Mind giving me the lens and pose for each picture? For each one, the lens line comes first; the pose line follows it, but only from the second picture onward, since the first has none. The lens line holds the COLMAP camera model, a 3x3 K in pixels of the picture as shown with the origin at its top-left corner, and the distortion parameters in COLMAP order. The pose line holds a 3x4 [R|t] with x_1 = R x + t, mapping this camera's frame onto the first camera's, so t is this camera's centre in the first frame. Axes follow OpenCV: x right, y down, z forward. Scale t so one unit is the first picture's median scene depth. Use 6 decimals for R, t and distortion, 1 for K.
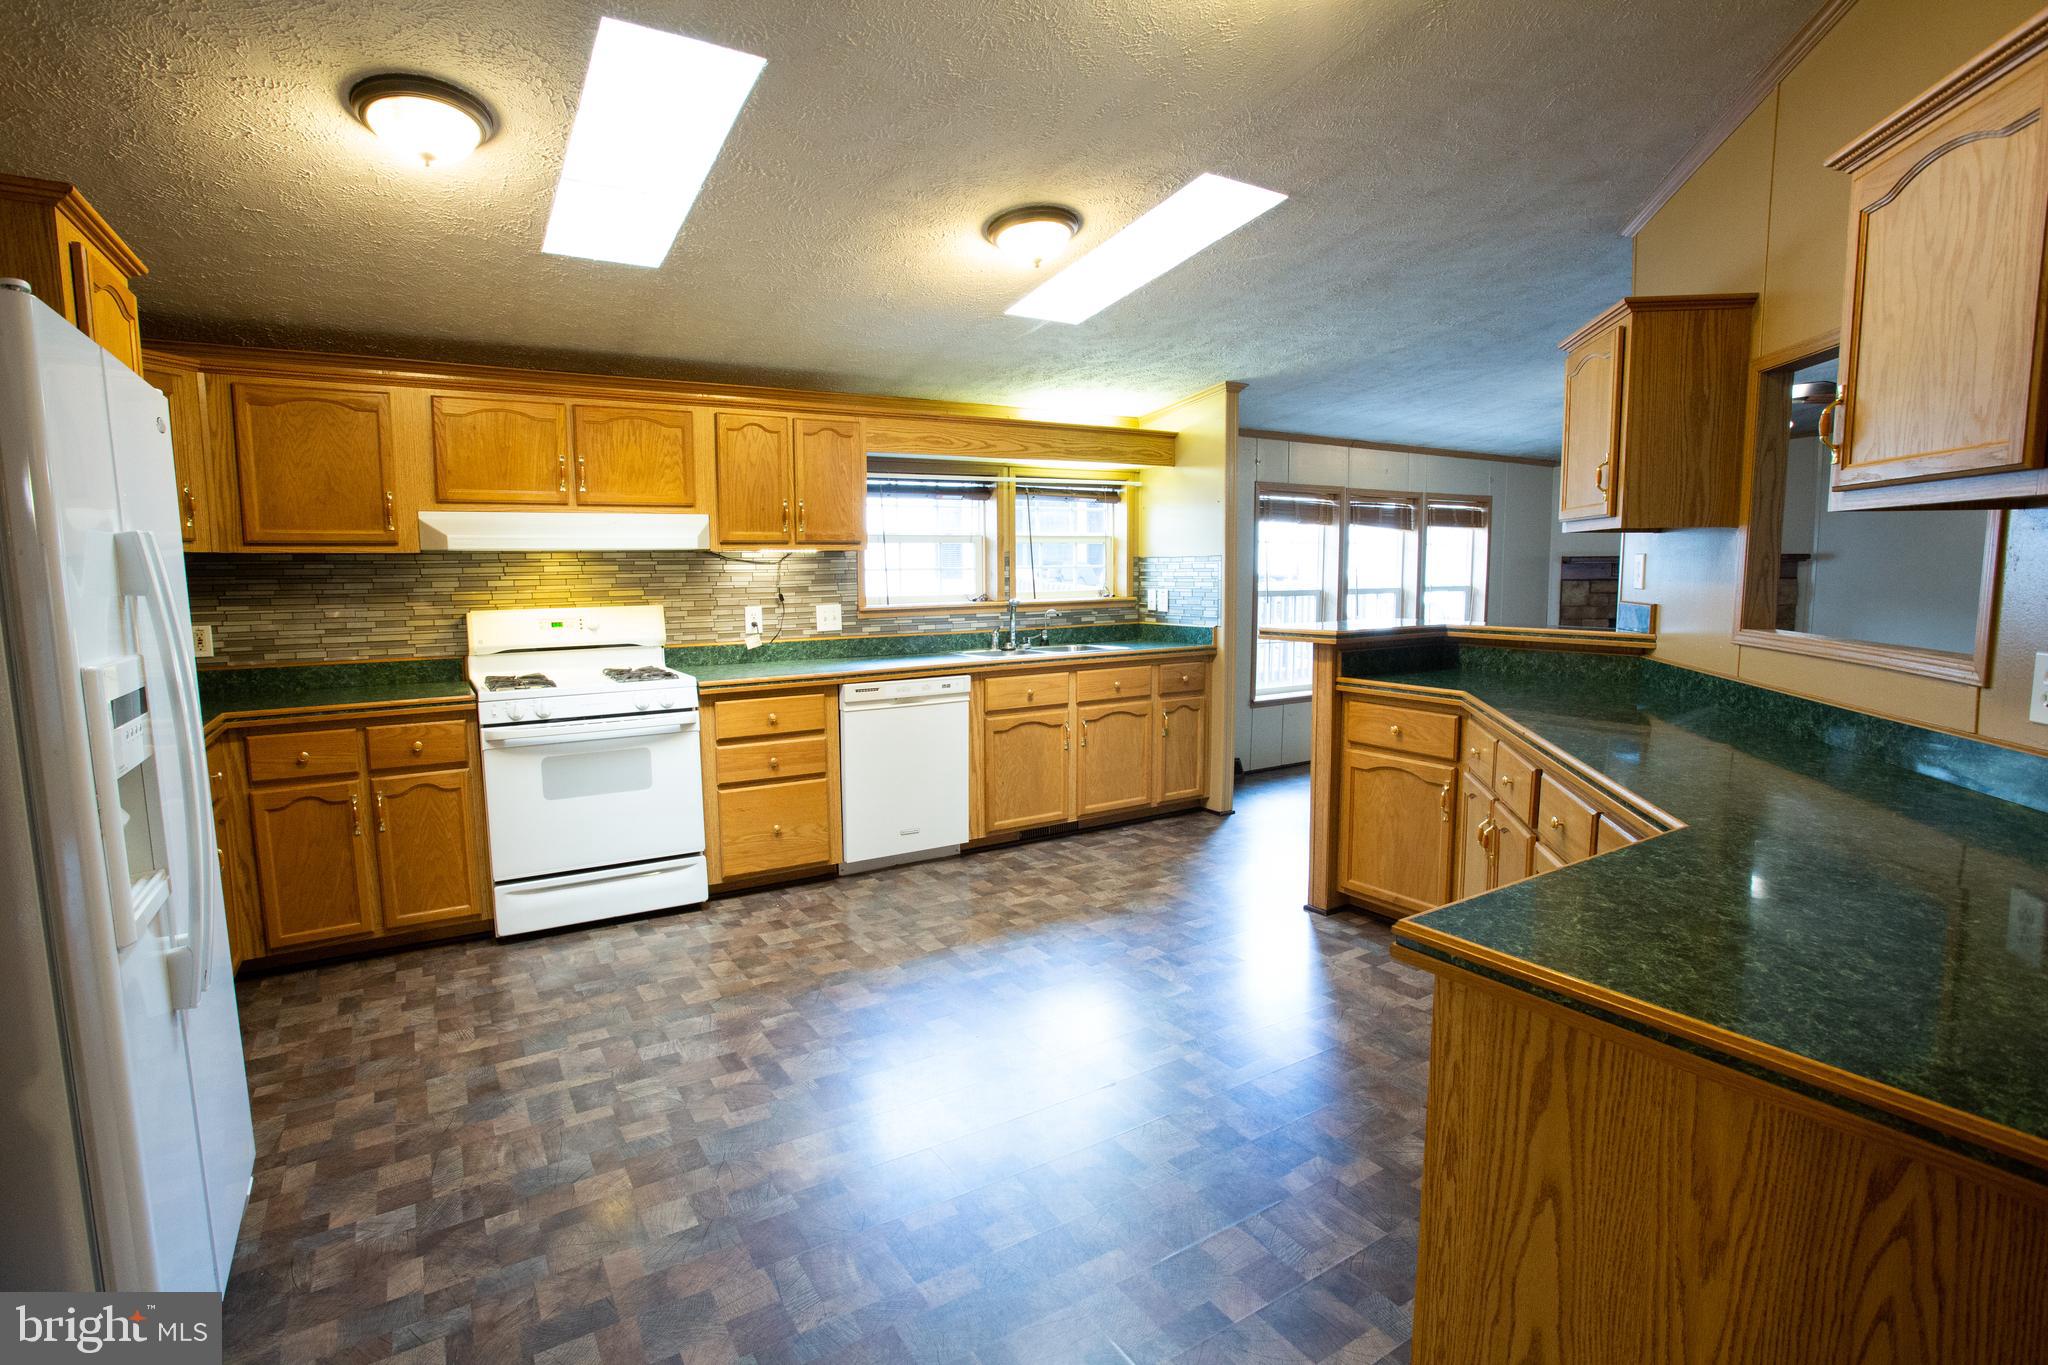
lens RADIAL K [[990.2, 0, 1014.0], [0, 990.2, 673.6], [0, 0, 1]] dist [-0.061713, 0.023012]
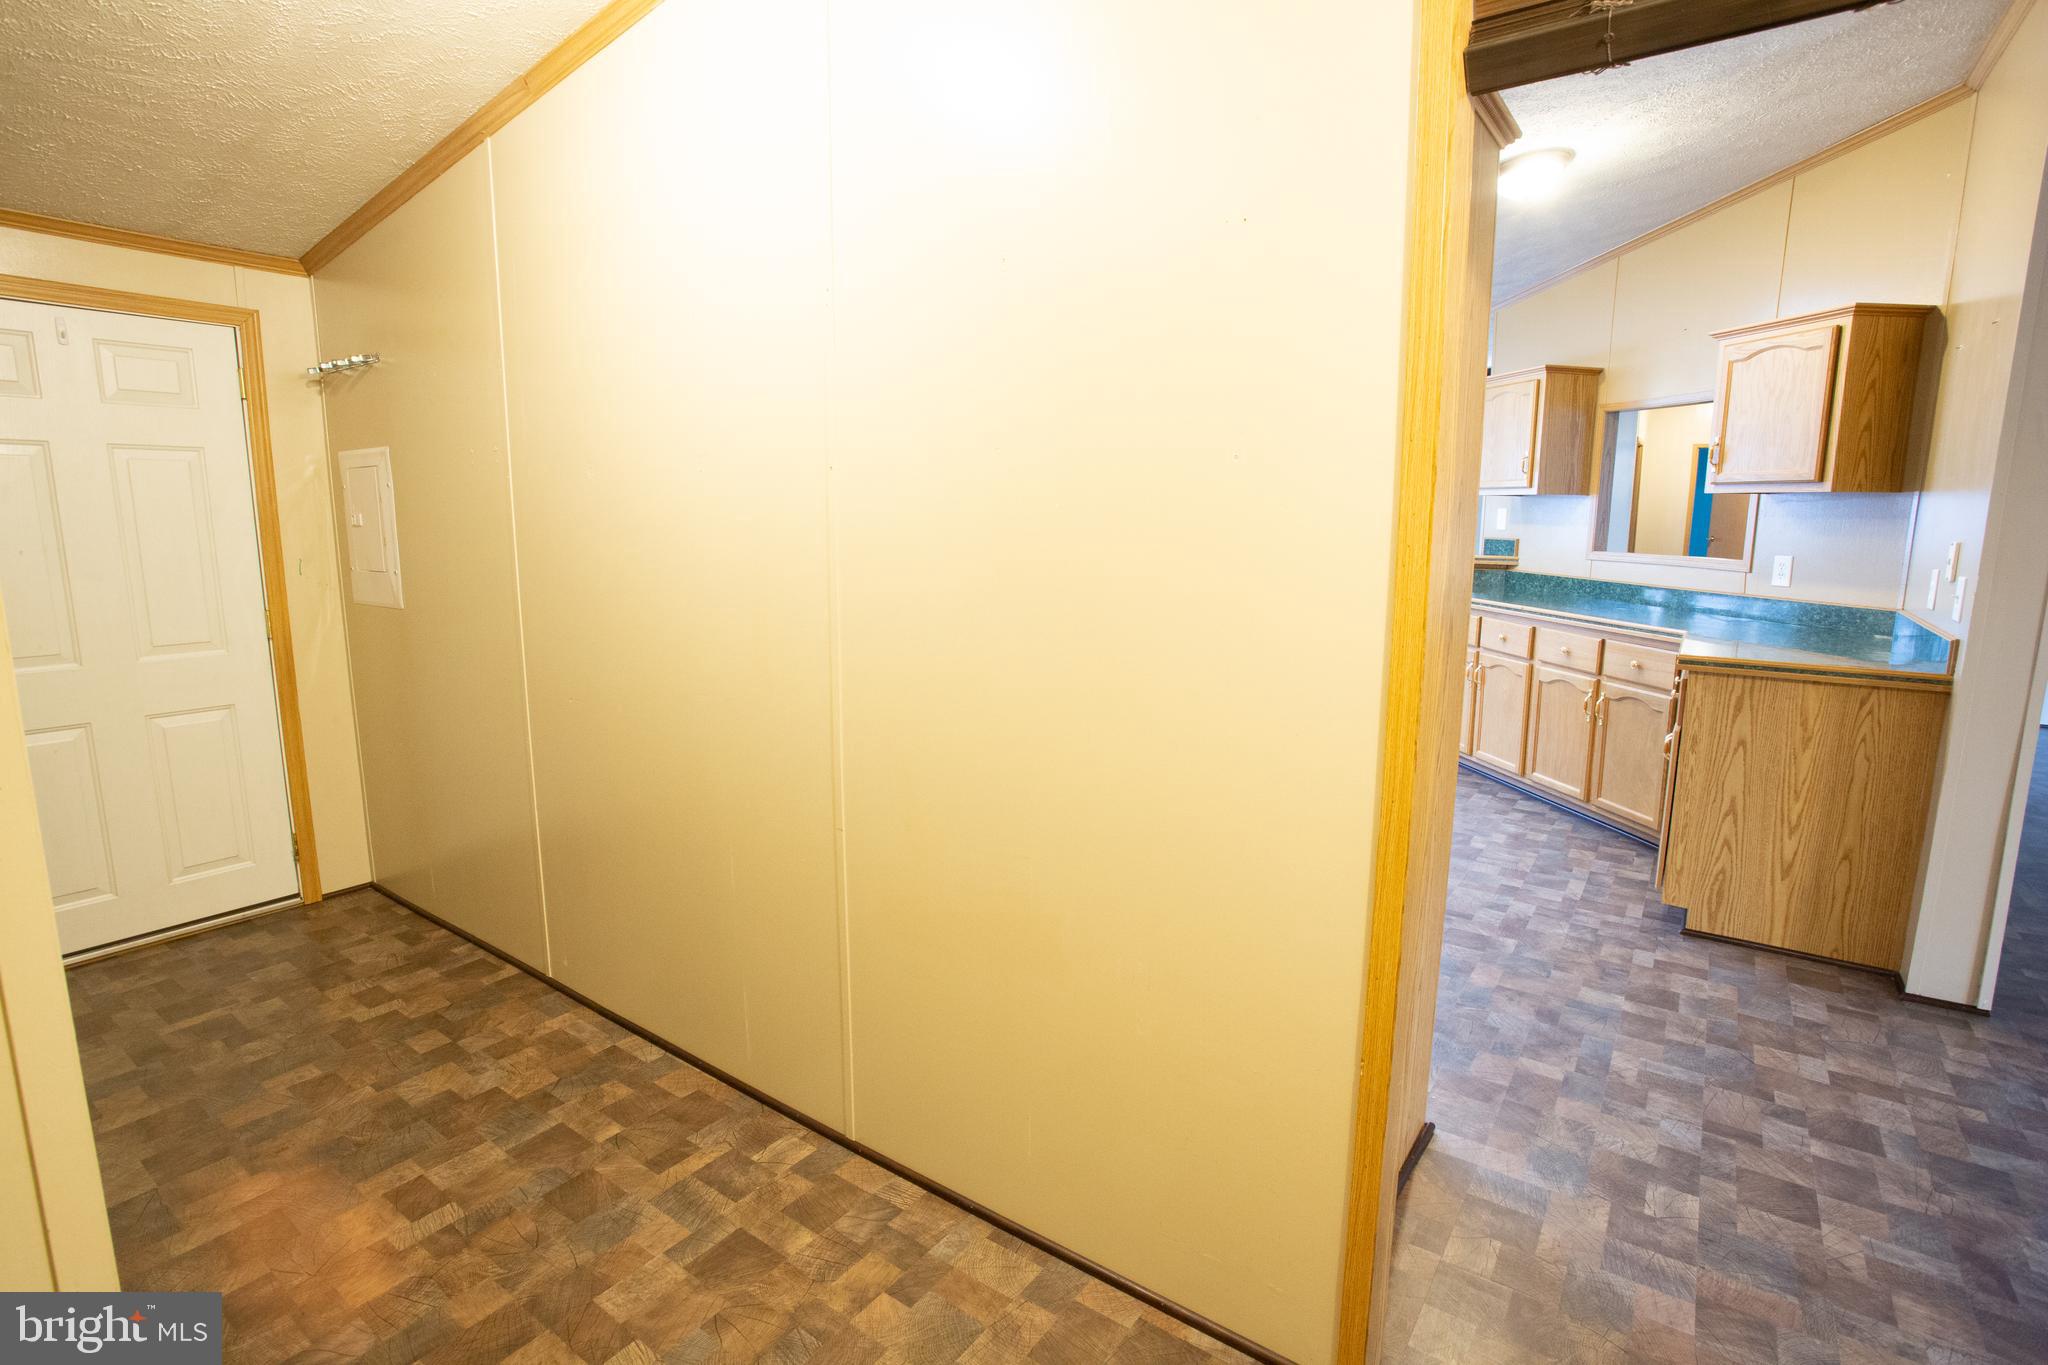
lens RADIAL K [[990.2, 0, 1014.0], [0, 990.2, 673.6], [0, 0, 1]] dist [-0.061713, 0.023012]
pose [[0.924503, -0.050545, 0.377808, -1.782081], [0.030236, 0.997770, 0.059499, 0.079833], [-0.379973, -0.043584, 0.923970, -0.560763]]
